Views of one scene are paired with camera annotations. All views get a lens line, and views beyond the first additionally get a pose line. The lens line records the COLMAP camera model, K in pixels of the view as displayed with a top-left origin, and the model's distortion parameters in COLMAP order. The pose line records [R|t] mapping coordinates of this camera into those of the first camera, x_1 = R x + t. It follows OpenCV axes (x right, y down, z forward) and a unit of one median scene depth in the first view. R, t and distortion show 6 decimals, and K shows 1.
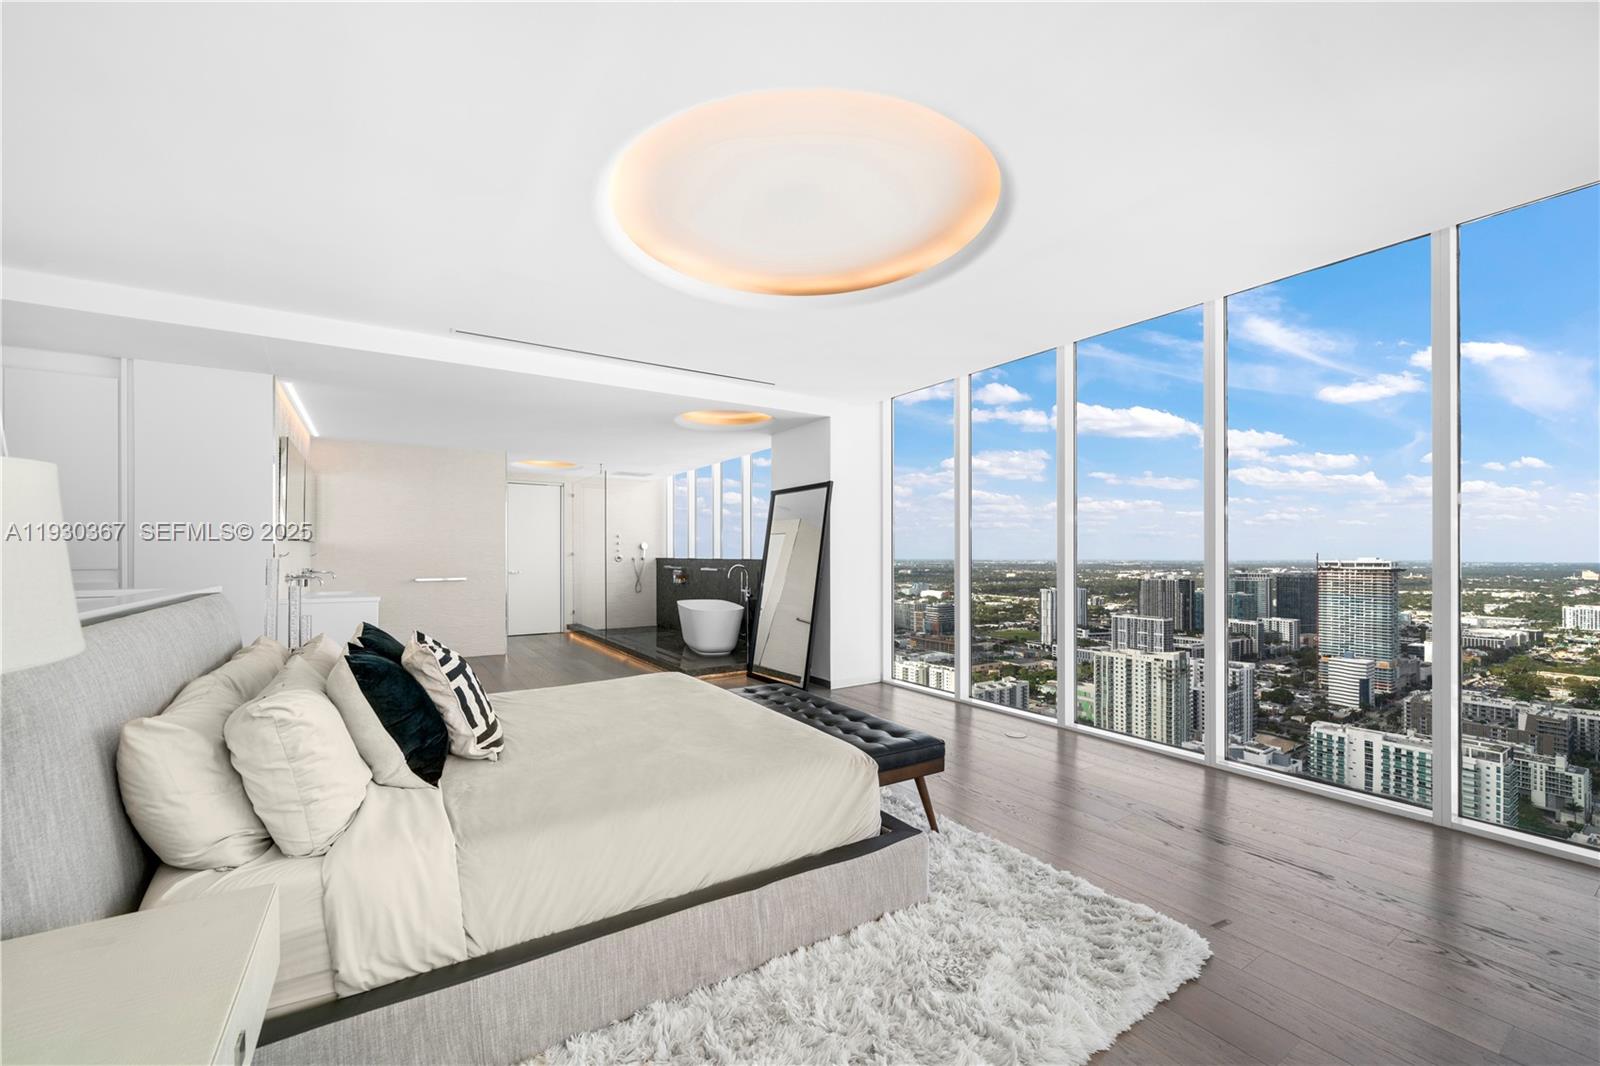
lens RADIAL K [[634.2, 0, 769.4], [0, 634.2, 548.1], [0, 0, 1]] dist [0.001828, 0.000213]
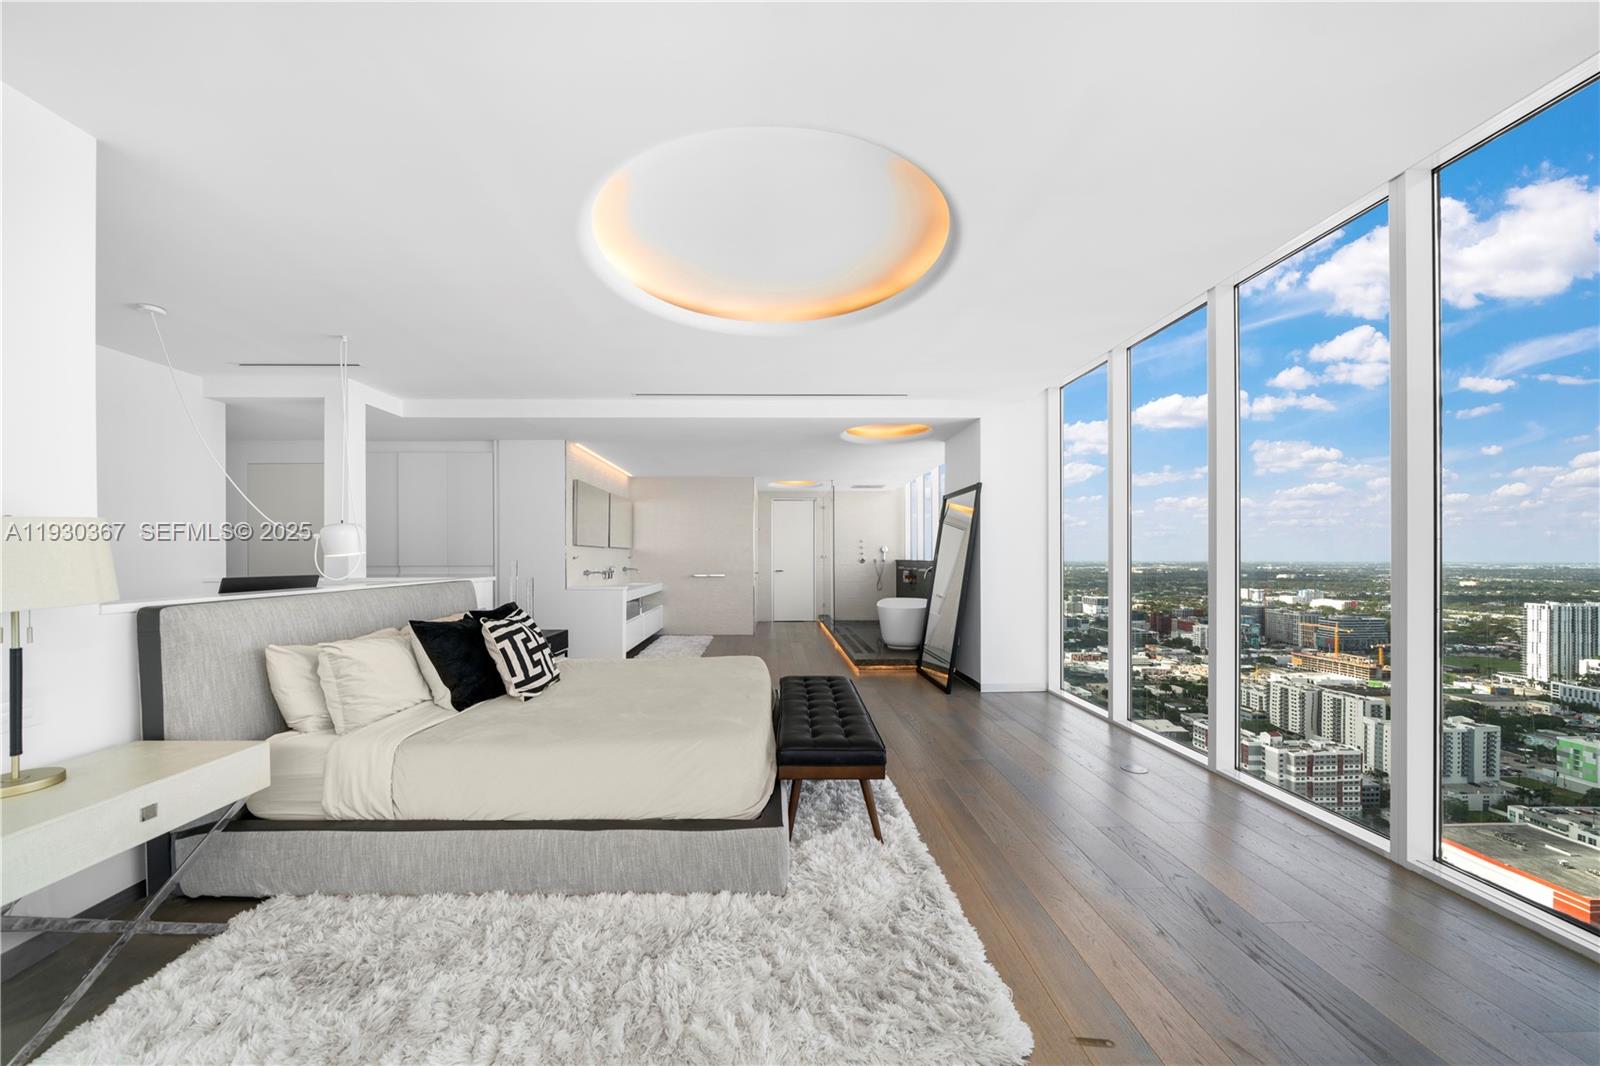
lens RADIAL K [[553.2, 0, 769.6], [0, 553.2, 557.9], [0, 0, 1]] dist [-0.001432, -0.000075]
pose [[0.853713, -0.001188, -0.520743, 0.254863], [0.007214, 0.999928, 0.009545, 0.001527], [0.520694, -0.011905, 0.853660, 0.085578]]
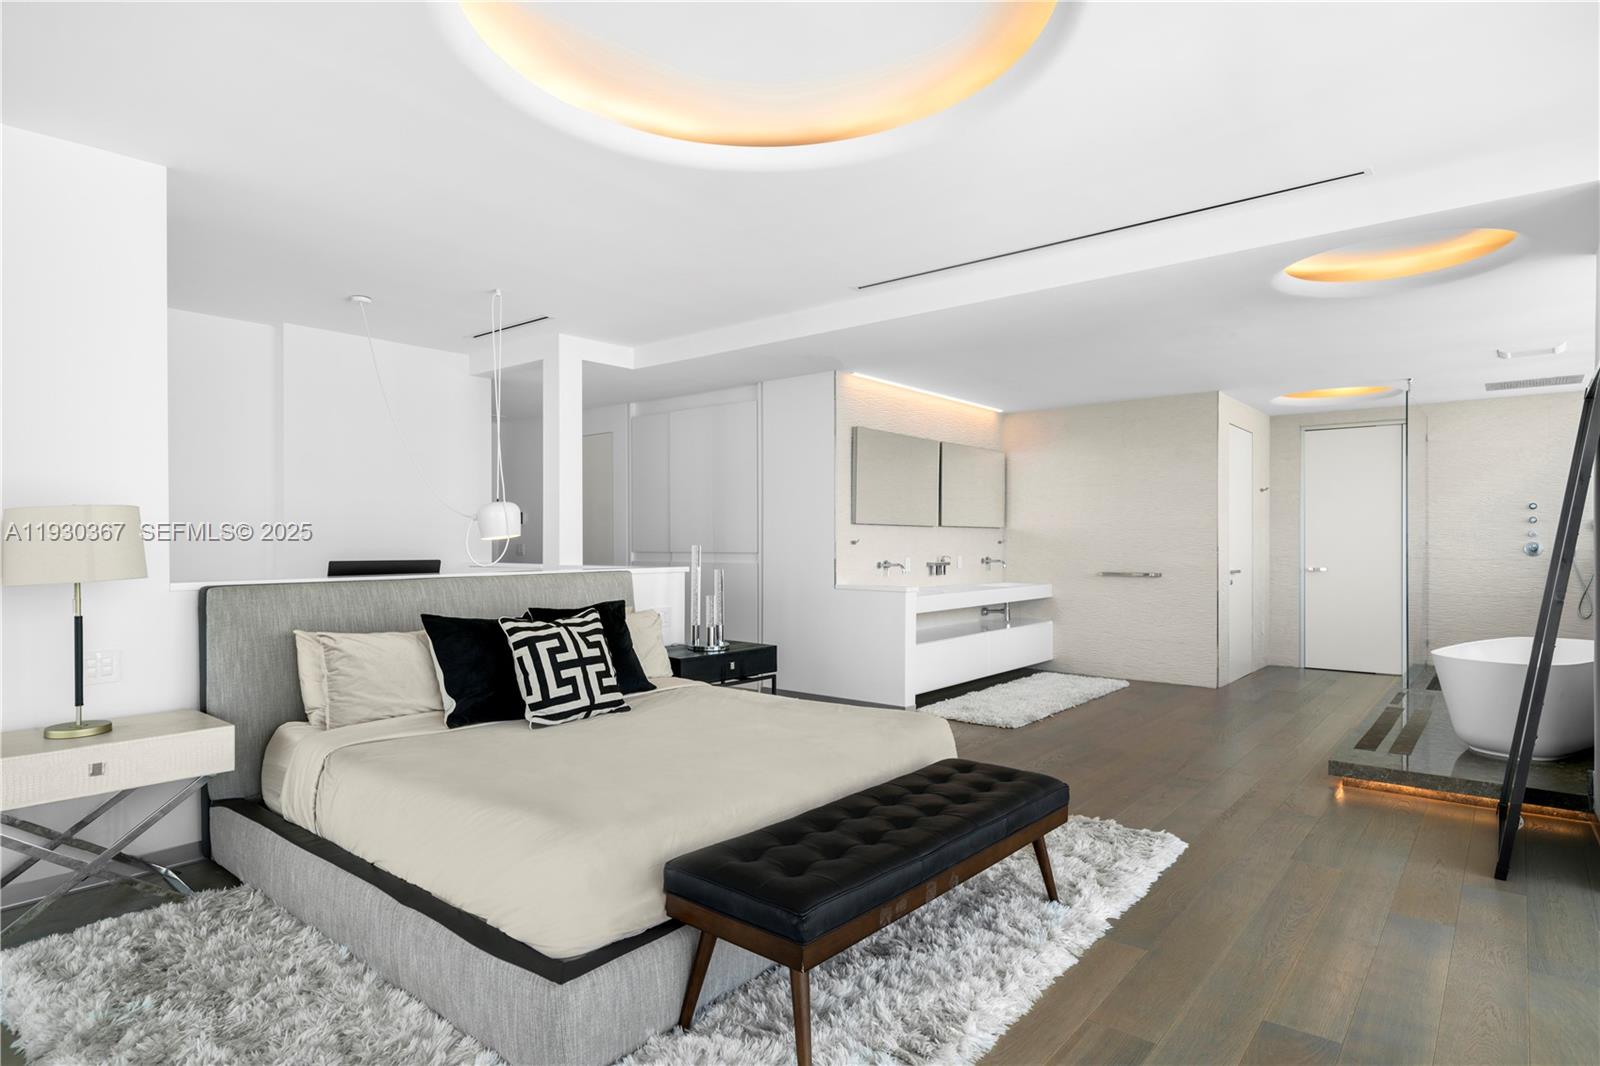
lens RADIAL K [[861.1, 0, 788.3], [0, 861.1, 541.9], [0, 0, 1]] dist [0.010084, 0.001245]
pose [[0.325021, -0.000743, -0.945707, 0.414820], [0.008961, 0.999957, 0.002294, 0.004752], [0.945664, -0.009220, 0.325014, 0.347729]]
